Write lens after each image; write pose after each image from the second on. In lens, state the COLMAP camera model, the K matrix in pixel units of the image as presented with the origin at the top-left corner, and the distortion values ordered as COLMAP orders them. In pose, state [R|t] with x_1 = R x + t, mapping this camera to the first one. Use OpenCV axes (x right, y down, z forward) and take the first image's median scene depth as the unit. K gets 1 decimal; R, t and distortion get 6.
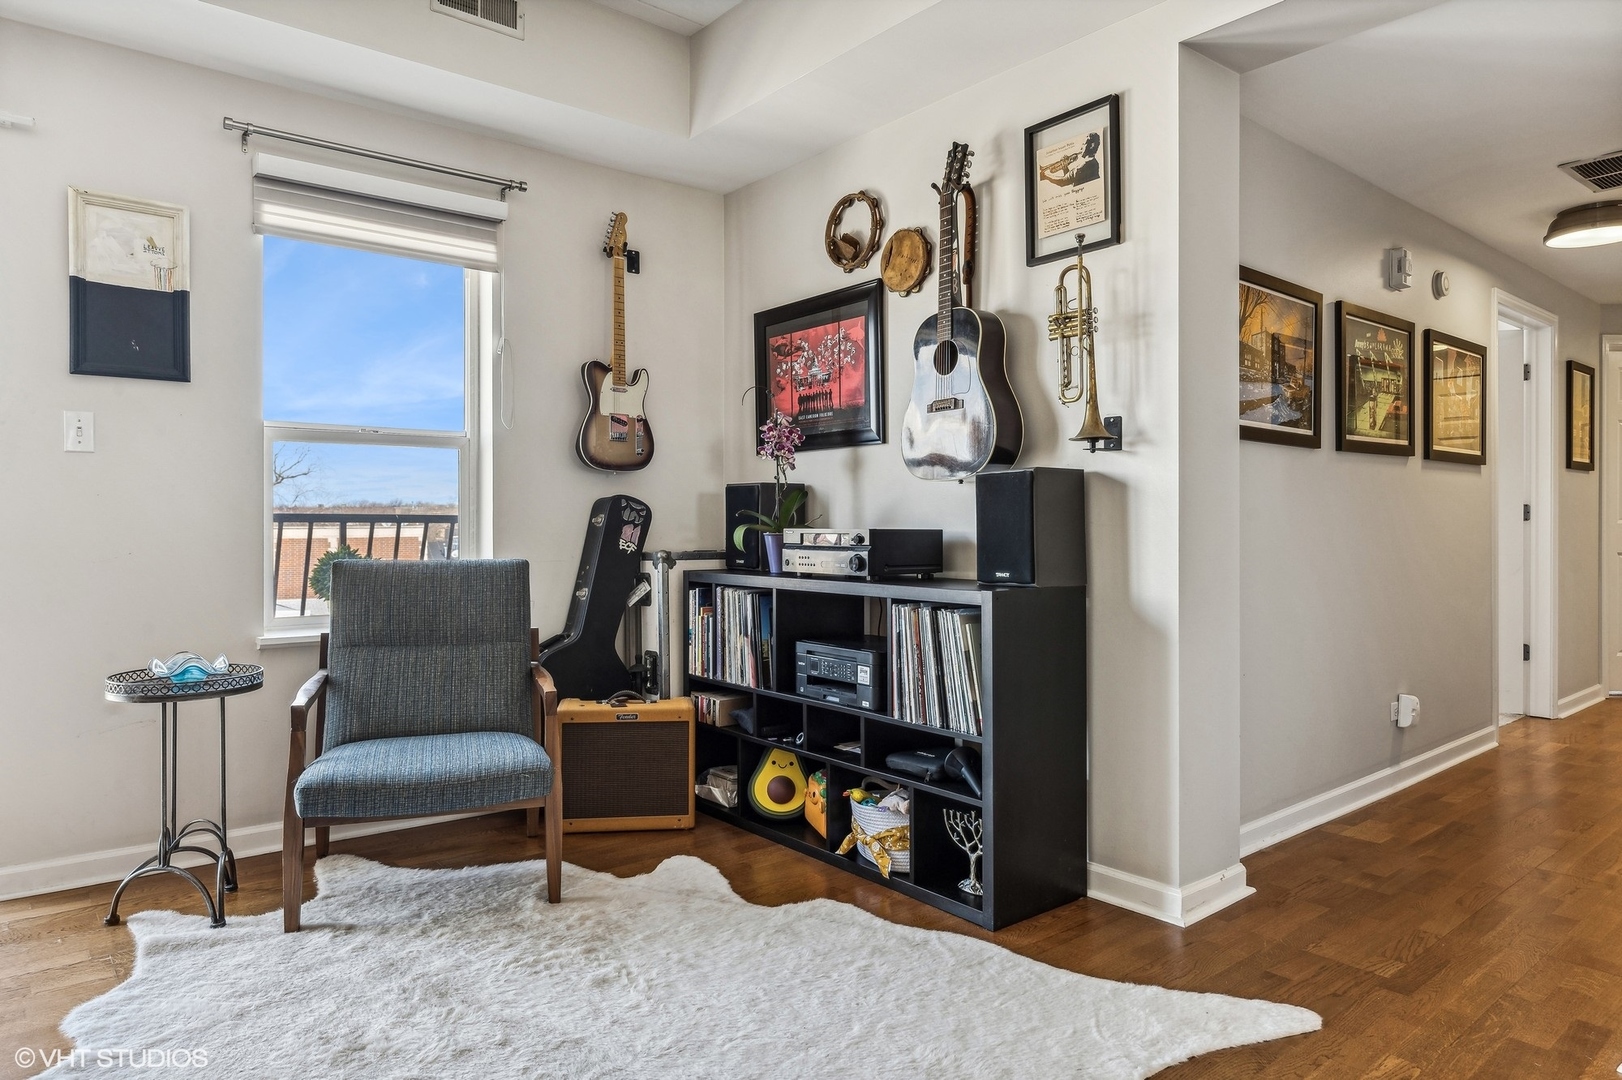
lens RADIAL K [[1007.2, 0, 814.1], [0, 1007.2, 539.6], [0, 0, 1]] dist [0.007626, -0.000682]
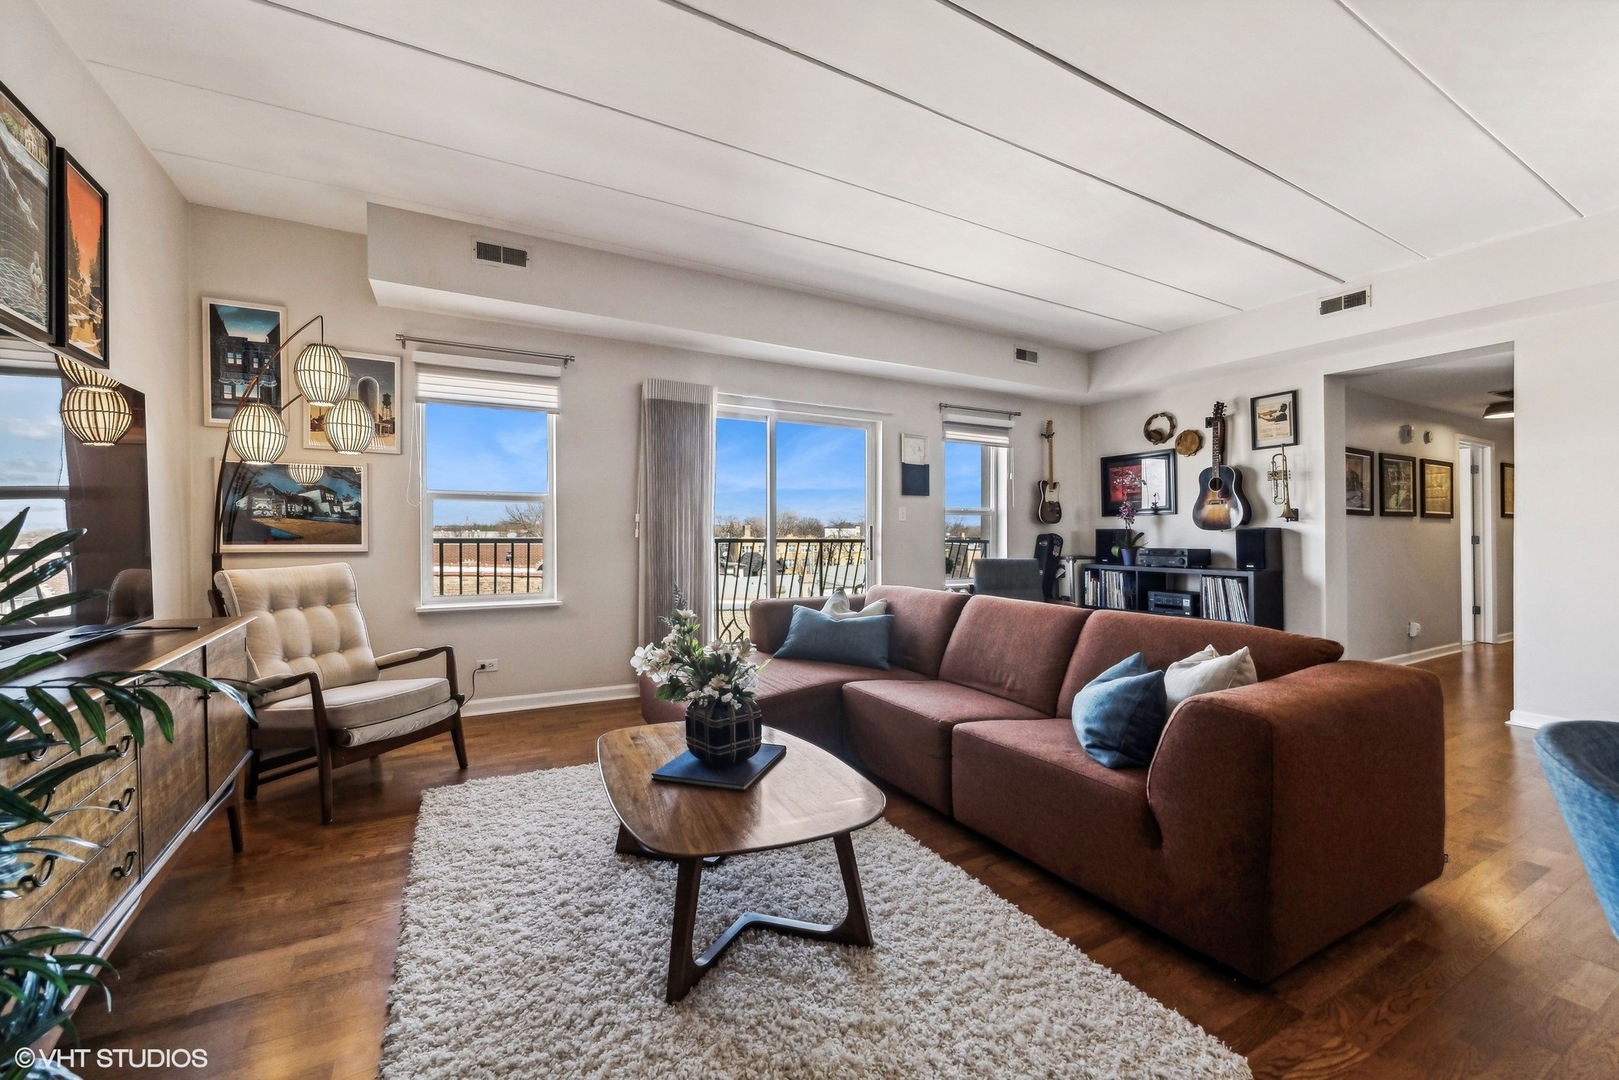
lens RADIAL K [[662.7, 0, 805.3], [0, 662.7, 534.0], [0, 0, 1]] dist [-0.000495, 0.000030]
pose [[0.982531, 0.003955, -0.186057, -0.529085], [-0.007160, 0.999837, -0.016554, -0.011398], [0.185961, 0.017597, 0.982400, -0.791302]]
